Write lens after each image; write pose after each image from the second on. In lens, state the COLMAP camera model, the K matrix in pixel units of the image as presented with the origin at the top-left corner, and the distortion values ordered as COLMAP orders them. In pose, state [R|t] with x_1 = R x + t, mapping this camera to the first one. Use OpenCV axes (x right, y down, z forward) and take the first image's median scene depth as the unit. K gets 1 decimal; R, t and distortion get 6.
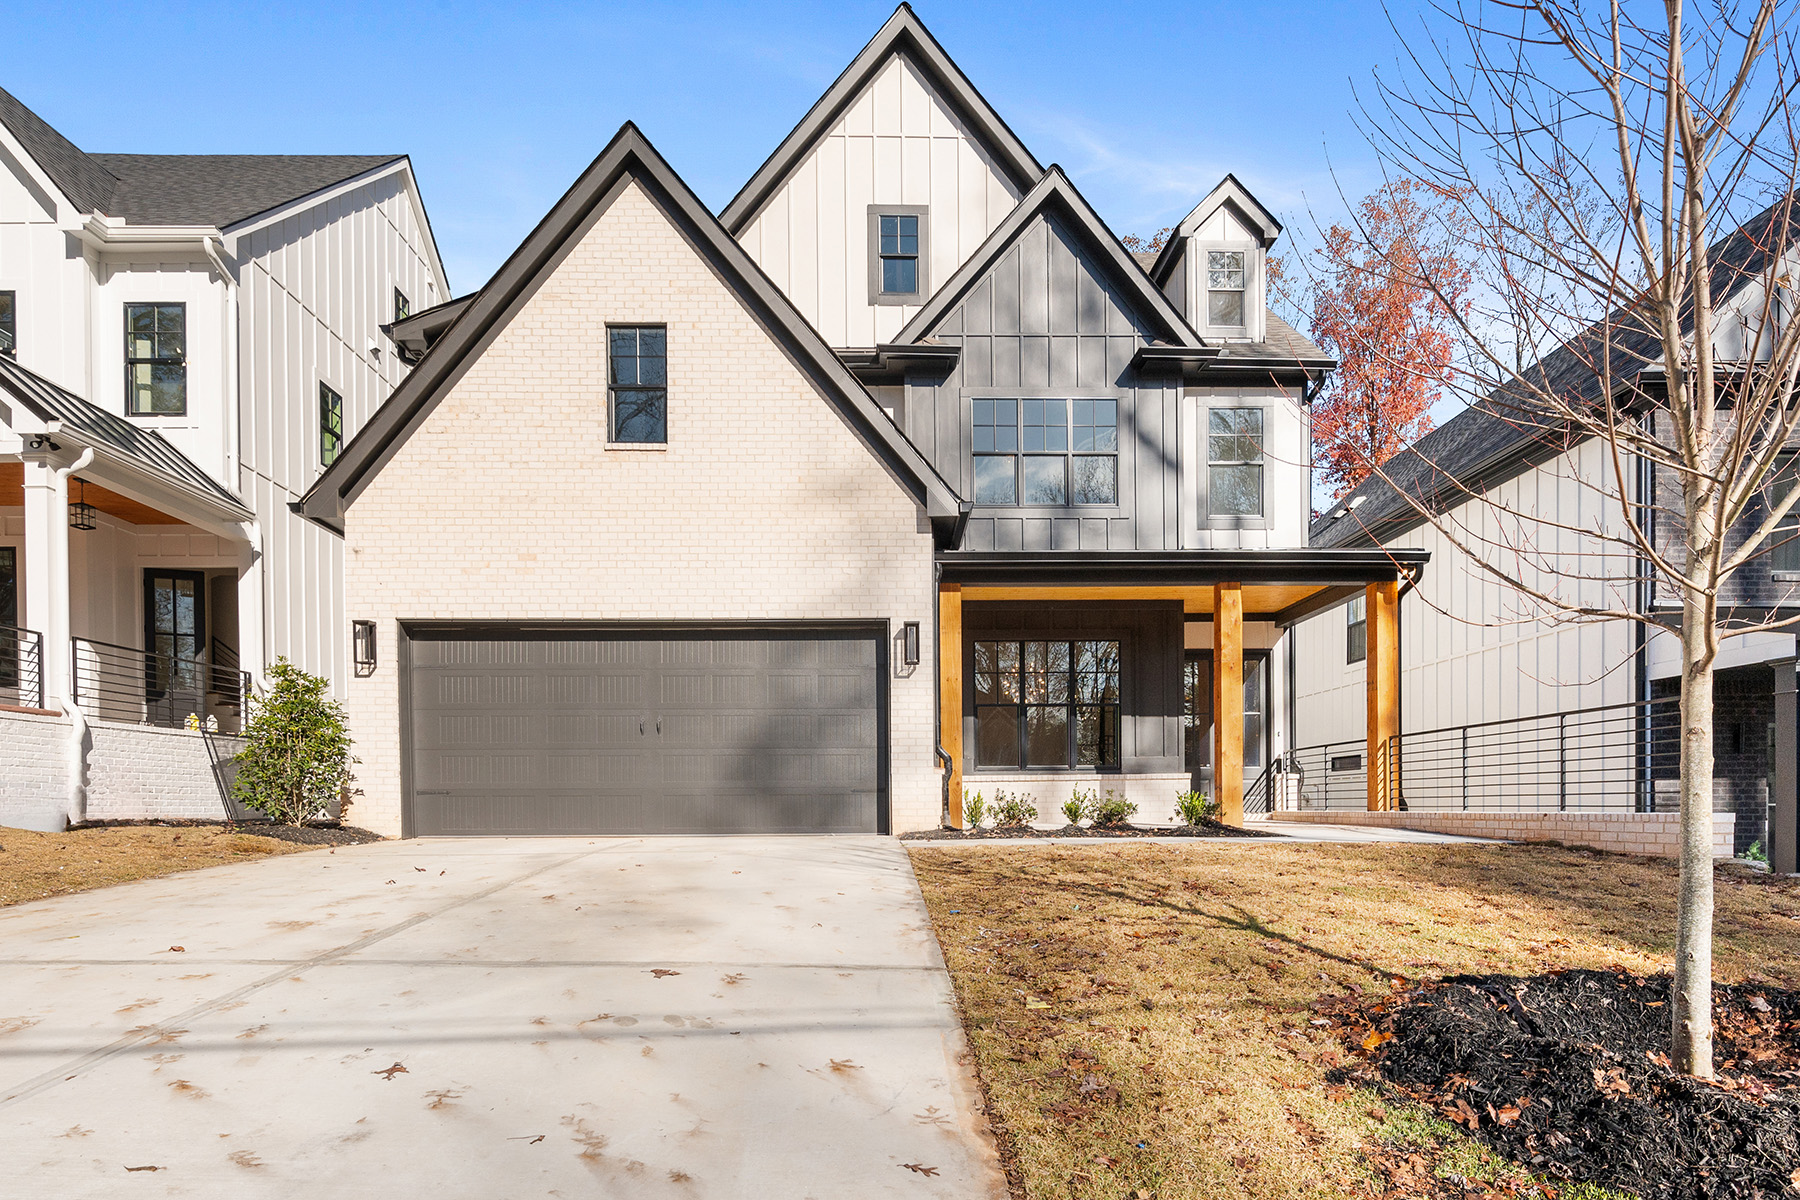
lens RADIAL K [[1018.8, 0, 912.3], [0, 1018.8, 821.7], [0, 0, 1]] dist [-0.004665, 0.001478]
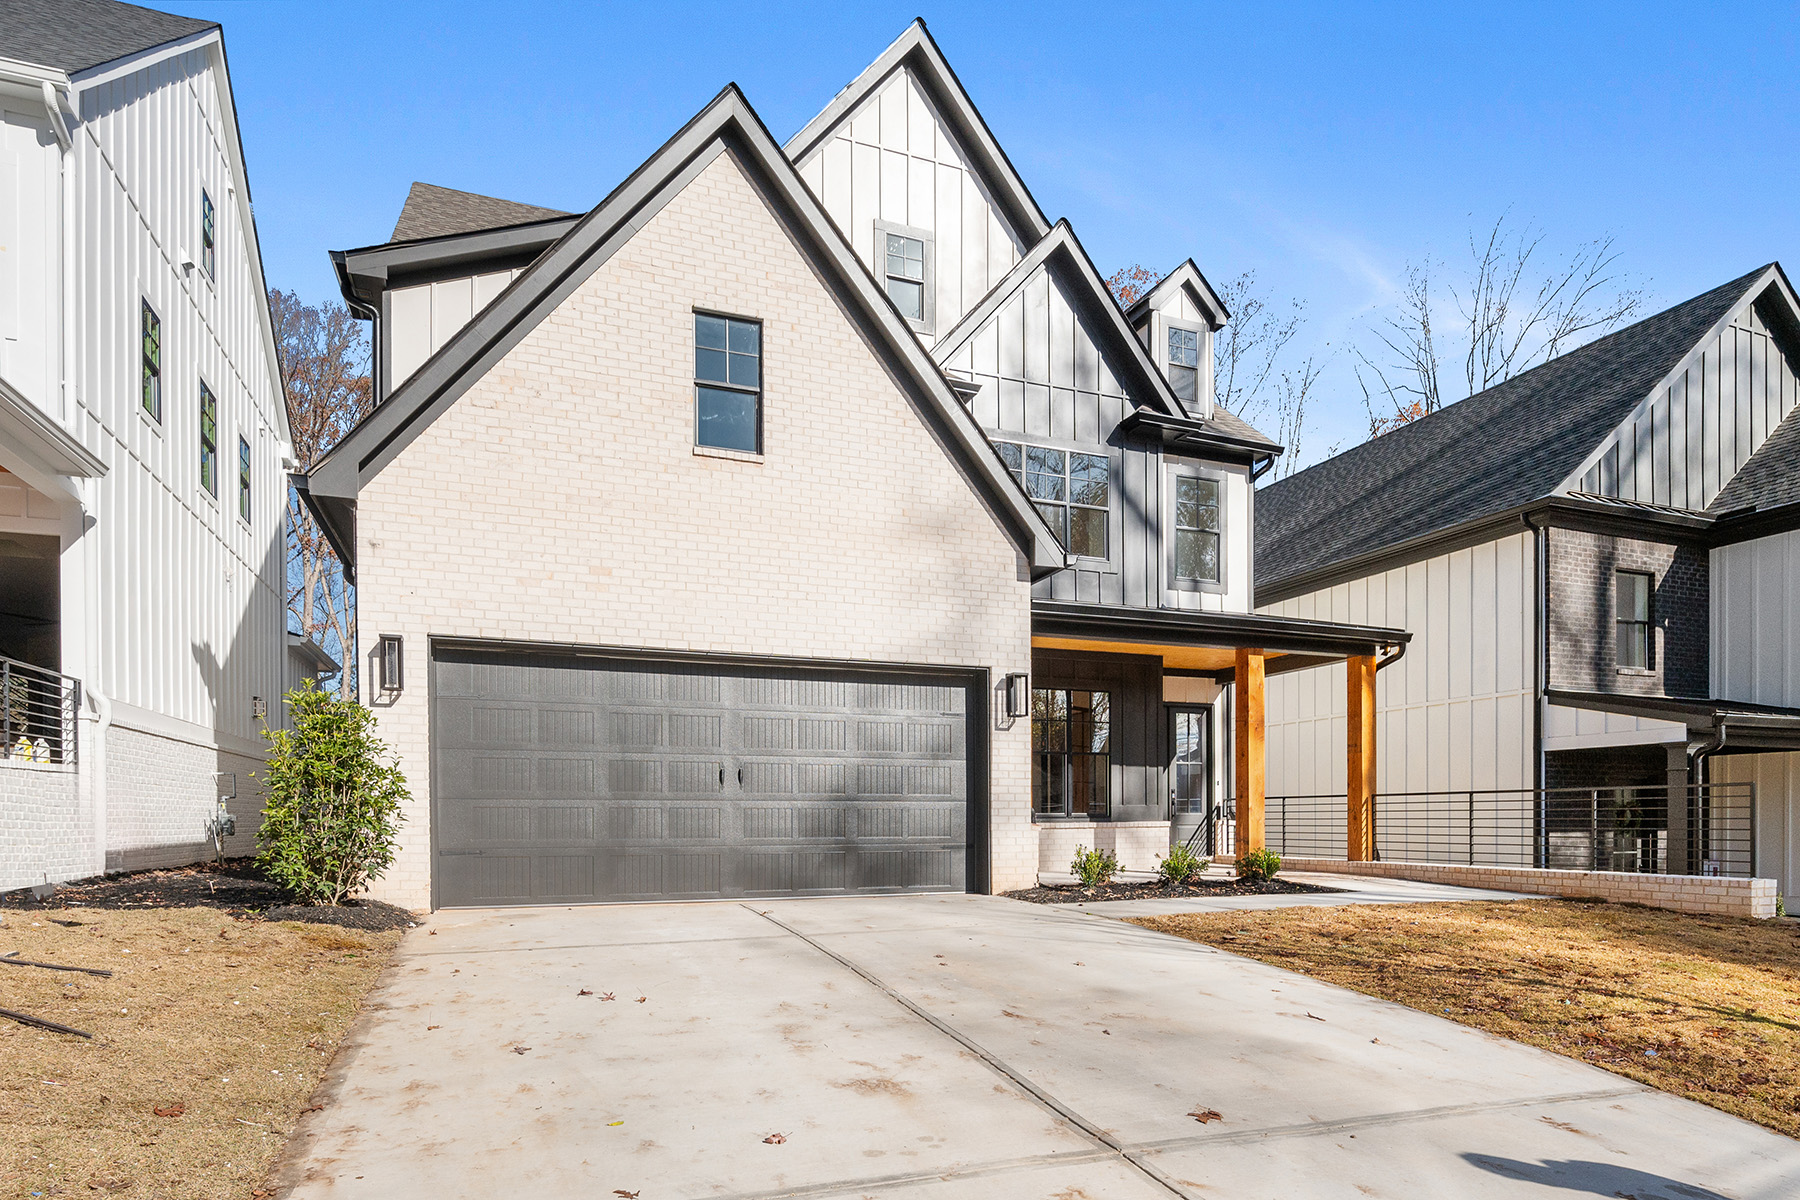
lens RADIAL K [[1018.8, 0, 912.3], [0, 1018.8, 821.7], [0, 0, 1]] dist [-0.004665, 0.001478]
pose [[0.940829, 0.003901, 0.338859, -0.414137], [-0.000515, 0.999949, -0.010082, -0.045830], [-0.338881, 0.009311, 0.940783, 0.129907]]
